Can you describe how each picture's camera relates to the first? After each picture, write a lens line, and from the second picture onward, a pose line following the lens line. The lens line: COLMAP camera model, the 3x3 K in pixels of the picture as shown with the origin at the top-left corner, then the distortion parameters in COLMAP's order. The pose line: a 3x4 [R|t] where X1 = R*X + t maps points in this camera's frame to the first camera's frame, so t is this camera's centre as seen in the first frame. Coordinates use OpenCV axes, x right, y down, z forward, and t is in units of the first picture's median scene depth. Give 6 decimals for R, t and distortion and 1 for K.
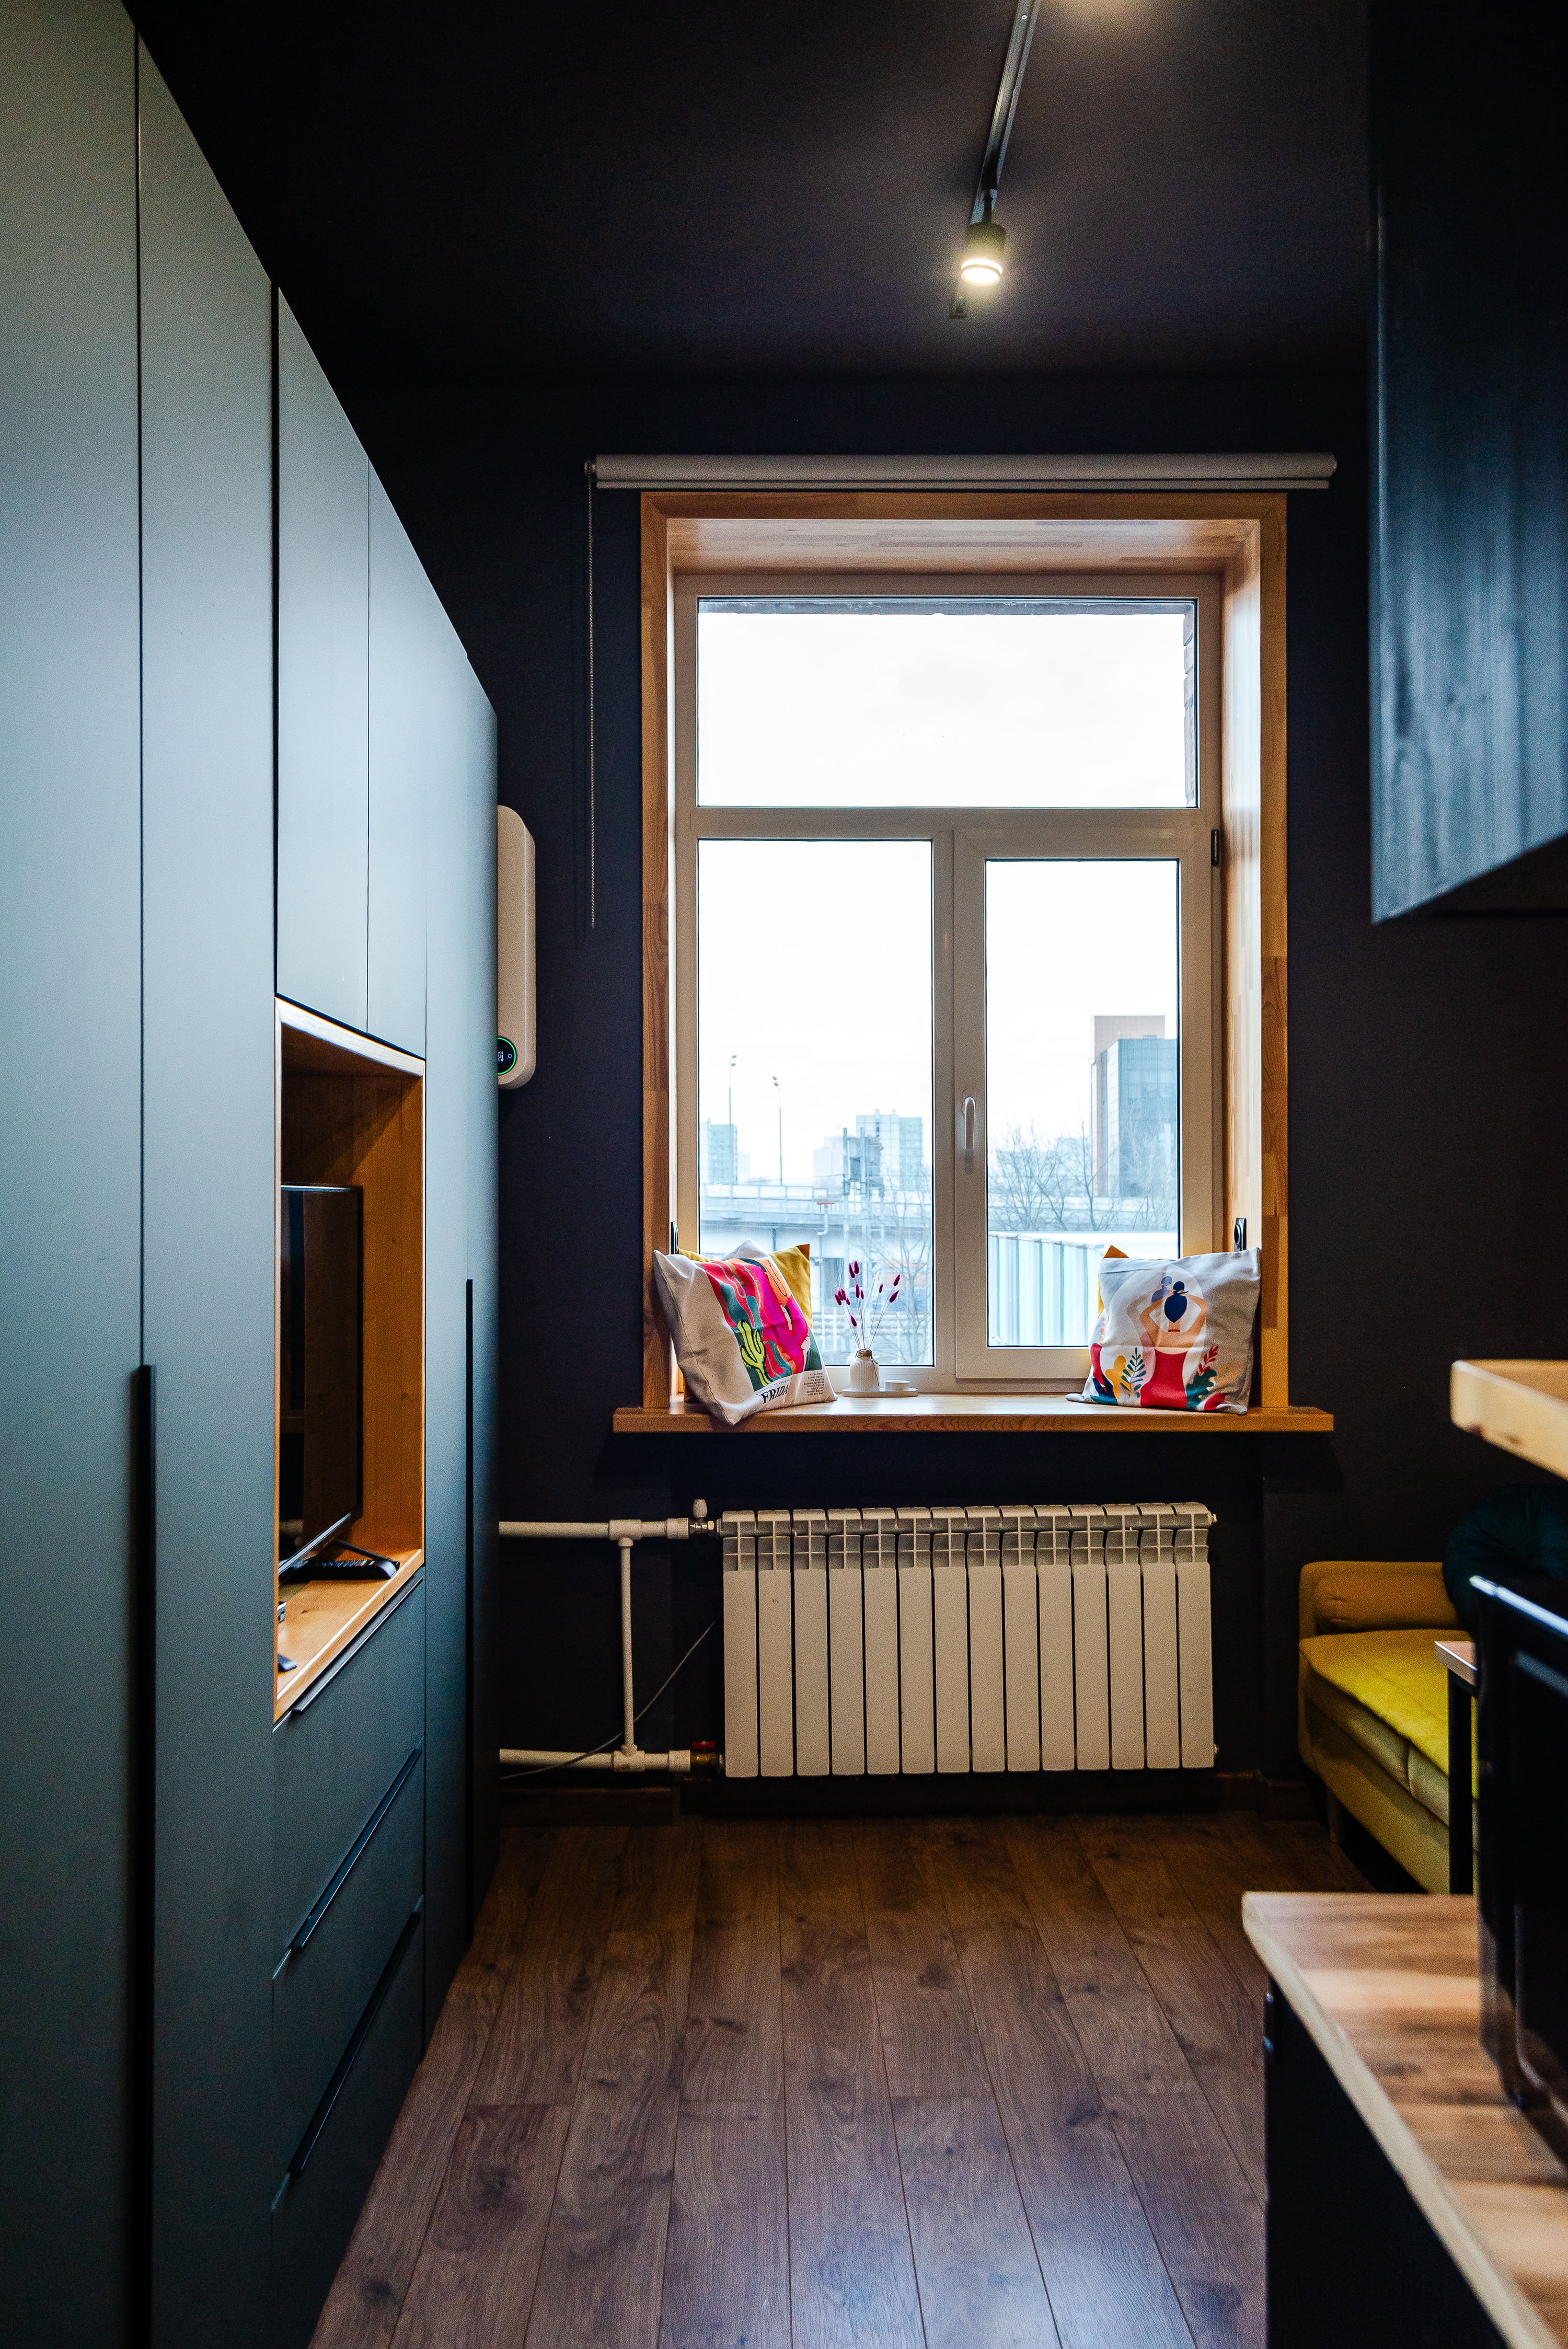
lens RADIAL K [[1981.2, 0, 779.2], [0, 1981.2, 1186.2], [0, 0, 1]] dist [0.034238, -0.003009]
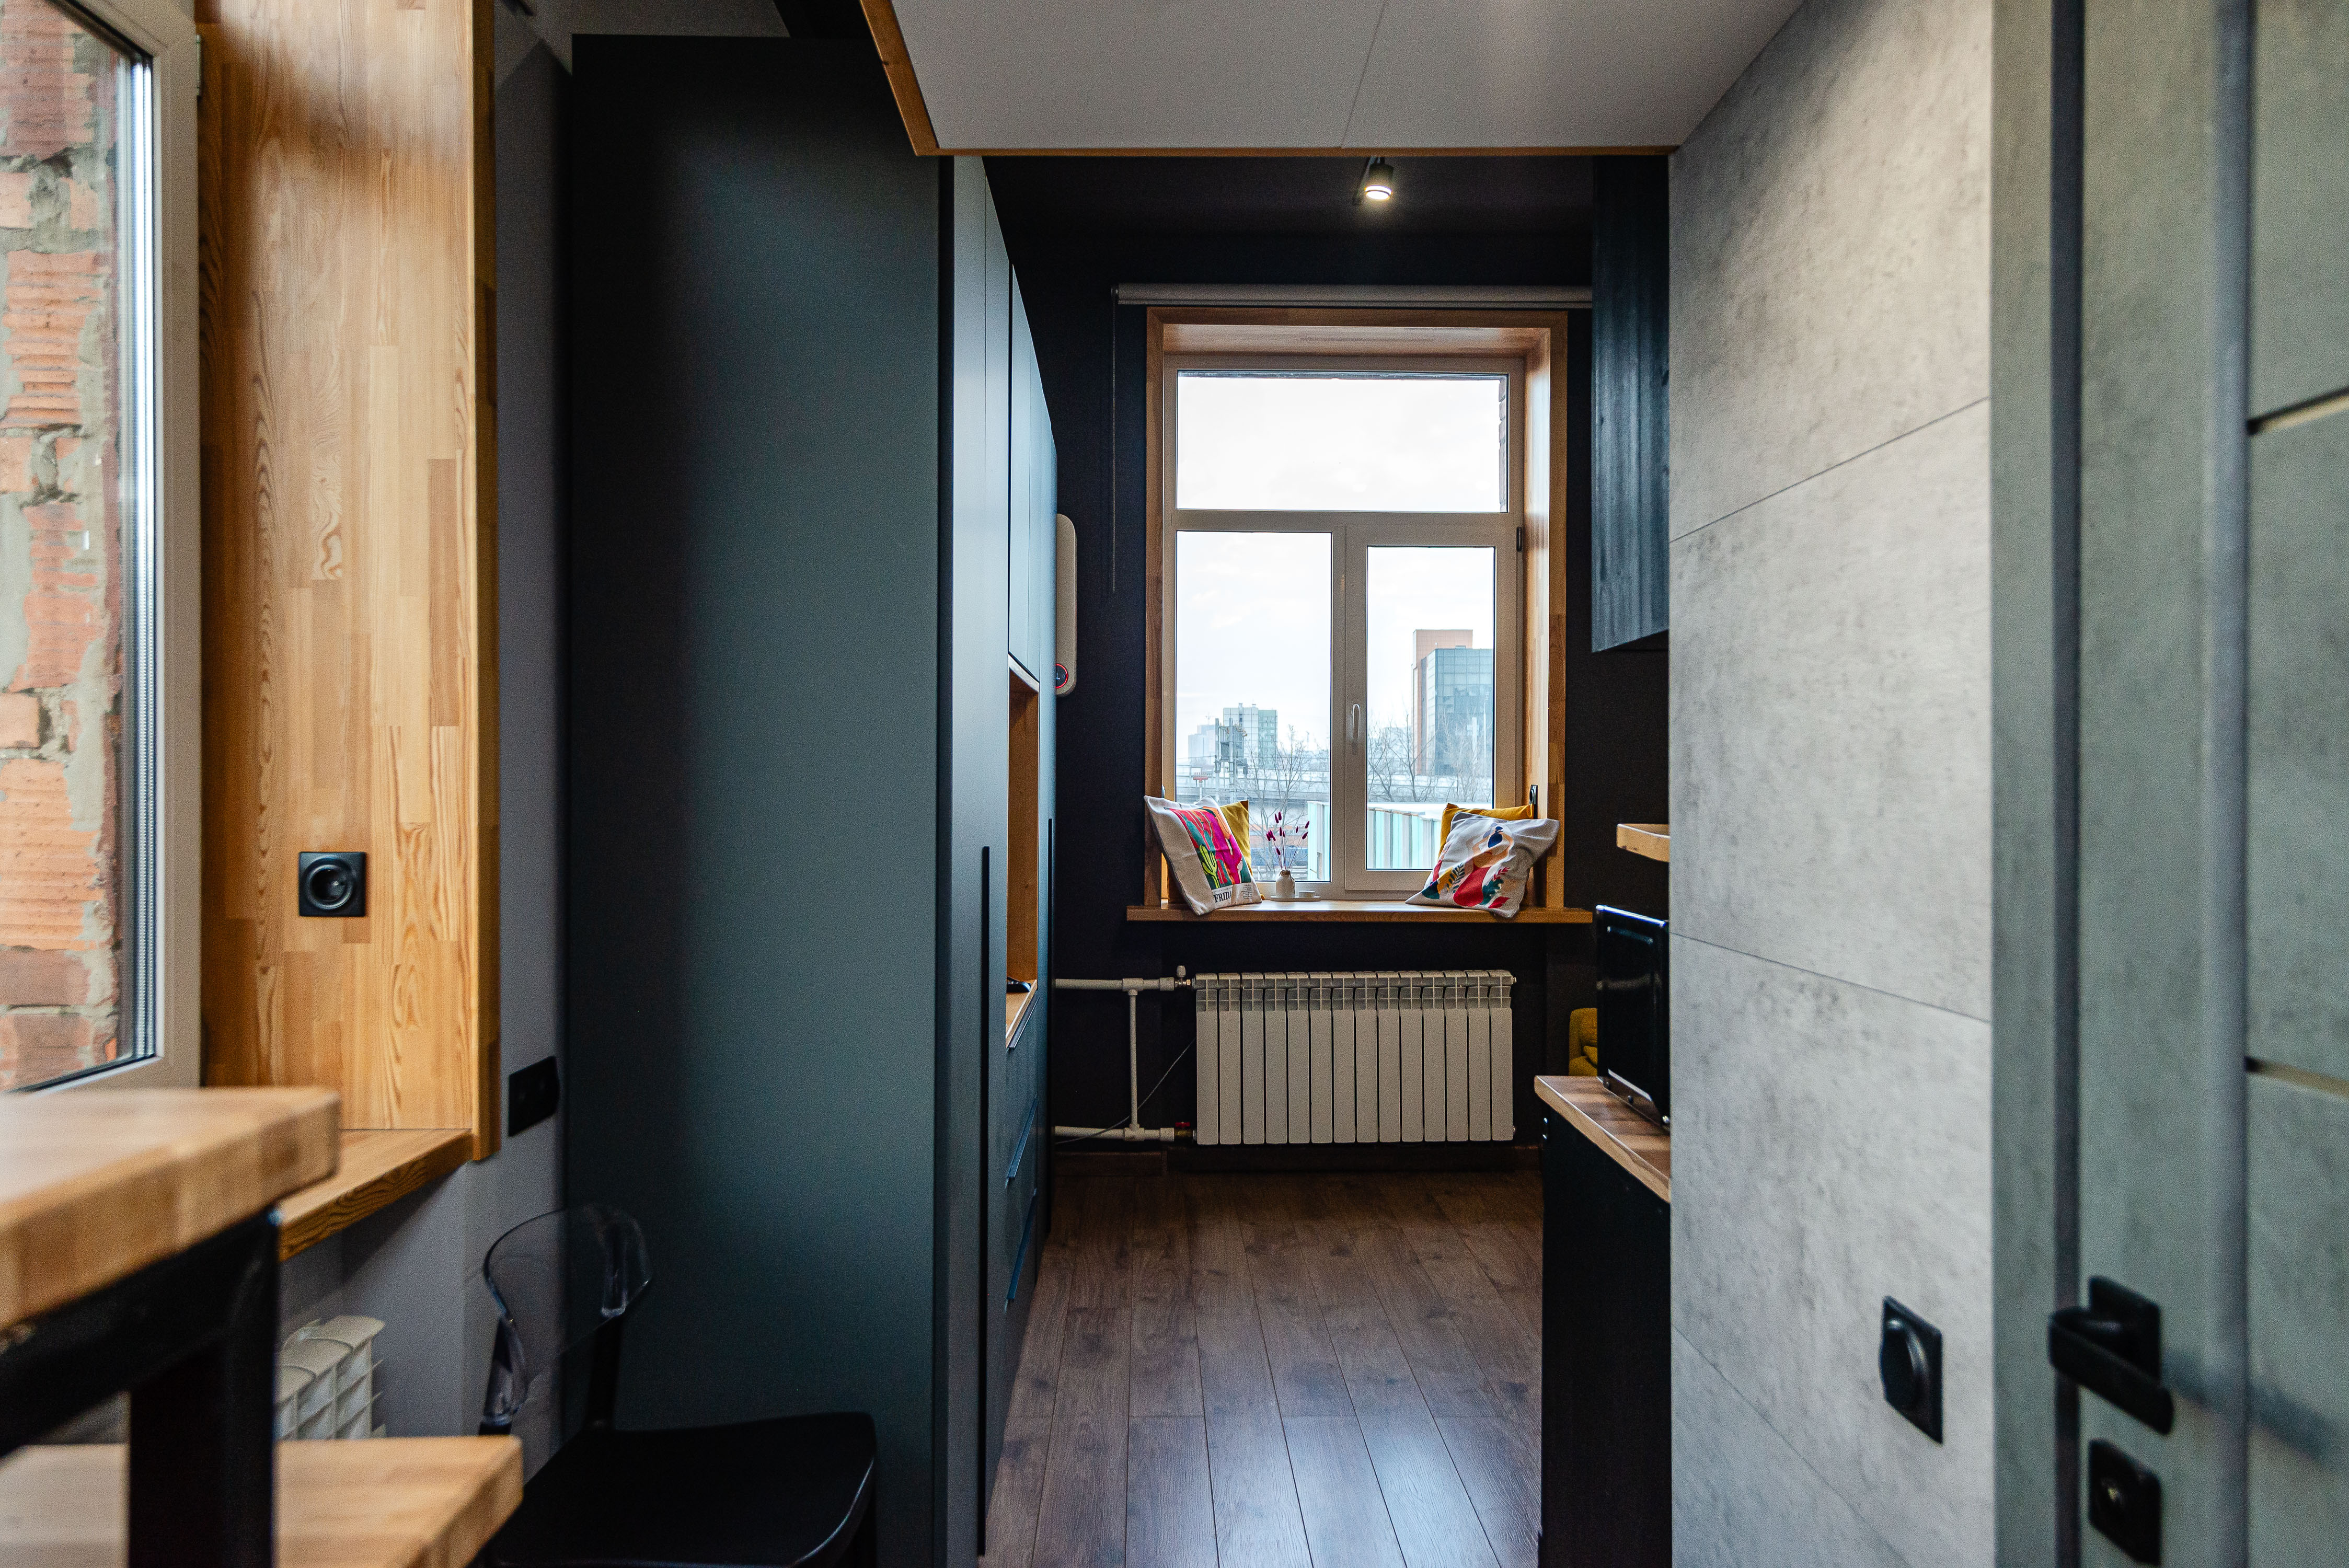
lens RADIAL K [[1587.3, 0, 1180.1], [0, 1587.3, 785.3], [0, 0, 1]] dist [0.007499, 0.002156]
pose [[0.999925, 0.006527, 0.010337, -0.065556], [-0.006658, 0.999897, 0.012679, 0.003613], [-0.010253, -0.012746, 0.999866, -0.272961]]
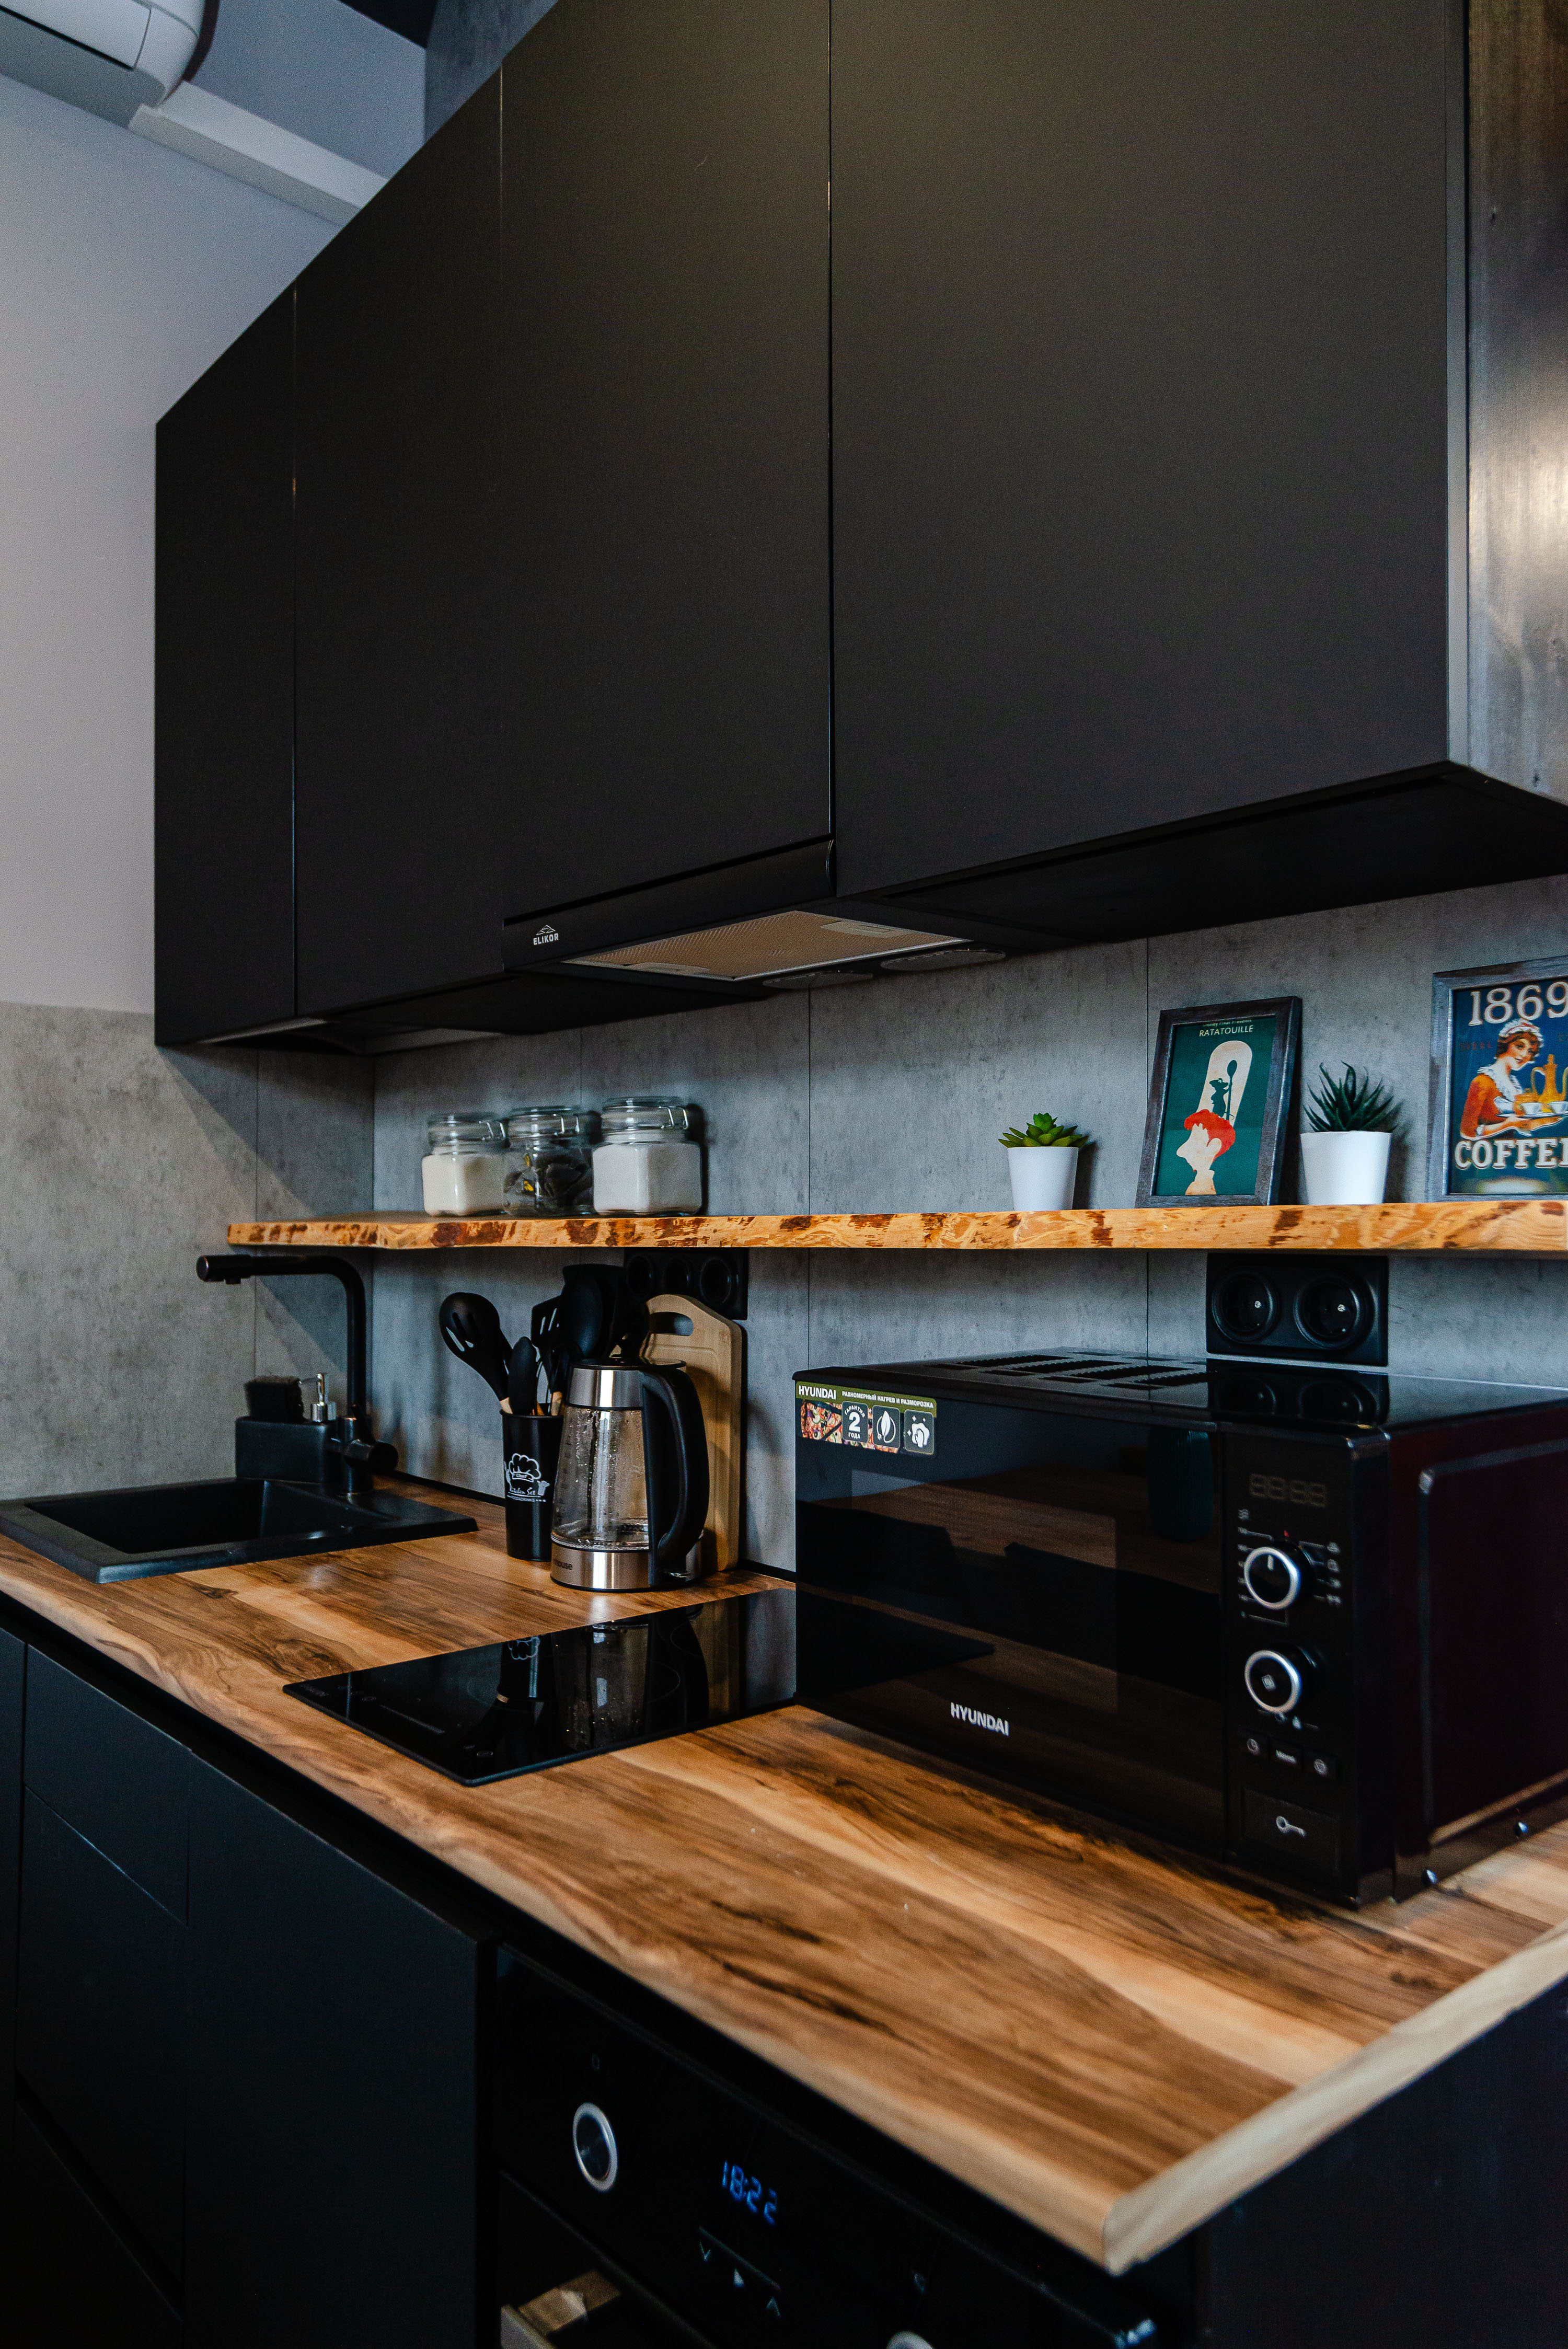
lens RADIAL K [[1587.3, 0, 762.3], [0, 1587.3, 1192.7], [0, 0, 1]] dist [0.007499, 0.002156]
pose [[-0.641465, 0.010964, 0.767074, -0.018420], [-0.010084, 0.999691, -0.022722, 0.027824], [-0.767086, -0.022310, -0.641156, 0.489793]]
